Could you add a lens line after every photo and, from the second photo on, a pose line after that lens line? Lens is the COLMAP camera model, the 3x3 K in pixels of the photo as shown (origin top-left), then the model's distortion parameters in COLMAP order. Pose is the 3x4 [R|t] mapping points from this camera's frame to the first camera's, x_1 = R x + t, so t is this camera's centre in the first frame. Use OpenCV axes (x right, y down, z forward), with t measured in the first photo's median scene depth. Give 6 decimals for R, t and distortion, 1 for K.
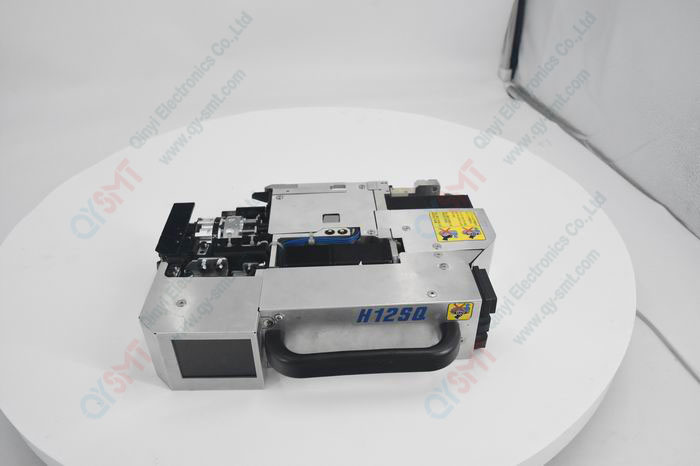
lens RADIAL K [[540.6, 0, 350.0], [0, 540.6, 233.0], [0, 0, 1]] dist [-0.065985, -0.001195]
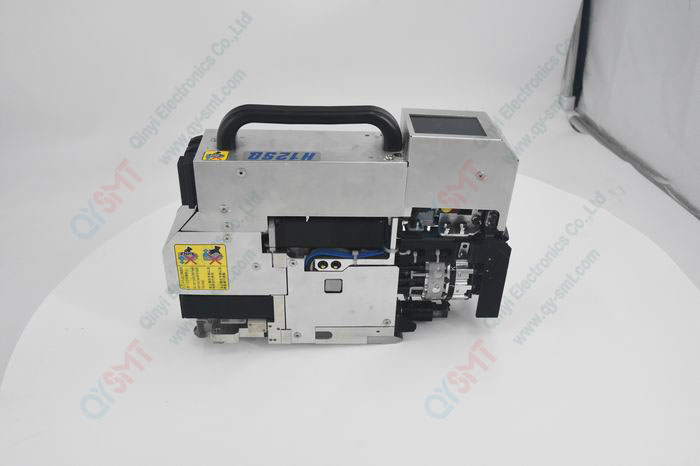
lens RADIAL K [[617.9, 0, 350.0], [0, 617.9, 233.0], [0, 0, 1]] dist [-0.017230, -0.002063]
pose [[-0.996030, -0.055349, -0.069713, 0.018386], [0.022963, -0.916434, 0.399526, -0.395512], [-0.086001, 0.396339, 0.914067, -0.039378]]
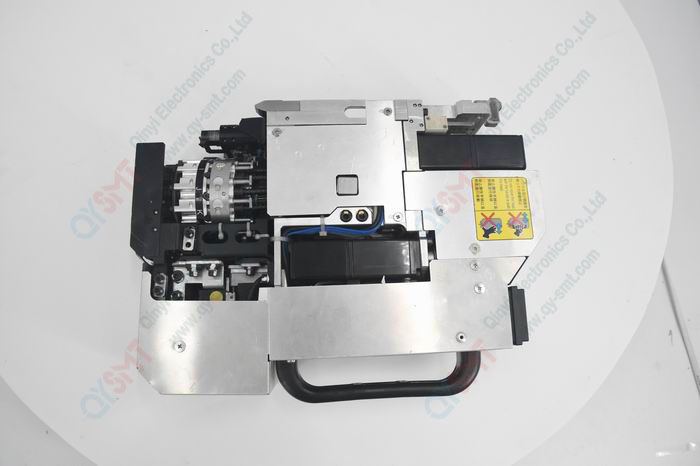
lens RADIAL K [[484.3, 0, 350.0], [0, 484.3, 233.0], [0, 0, 1]] dist [-0.104925, 0.000160]
pose [[0.997621, 0.029800, 0.062162, -0.075593], [-0.064158, 0.731238, 0.679099, -0.470799], [-0.025218, -0.681471, 0.731410, 0.467668]]
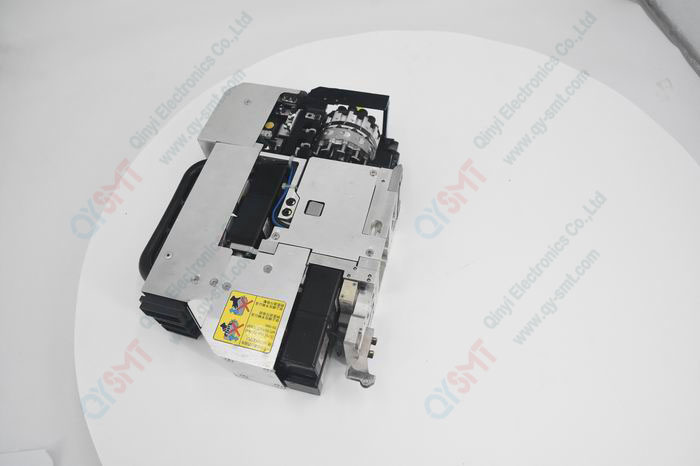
lens RADIAL K [[484.3, 0, 350.0], [0, 484.3, 233.0], [0, 0, 1]] dist [-0.104925, 0.000160]
pose [[-0.301729, 0.823891, -0.479753, 0.413625], [-0.483775, 0.301302, 0.821692, -0.786138], [0.821536, 0.480021, 0.307667, 0.849451]]
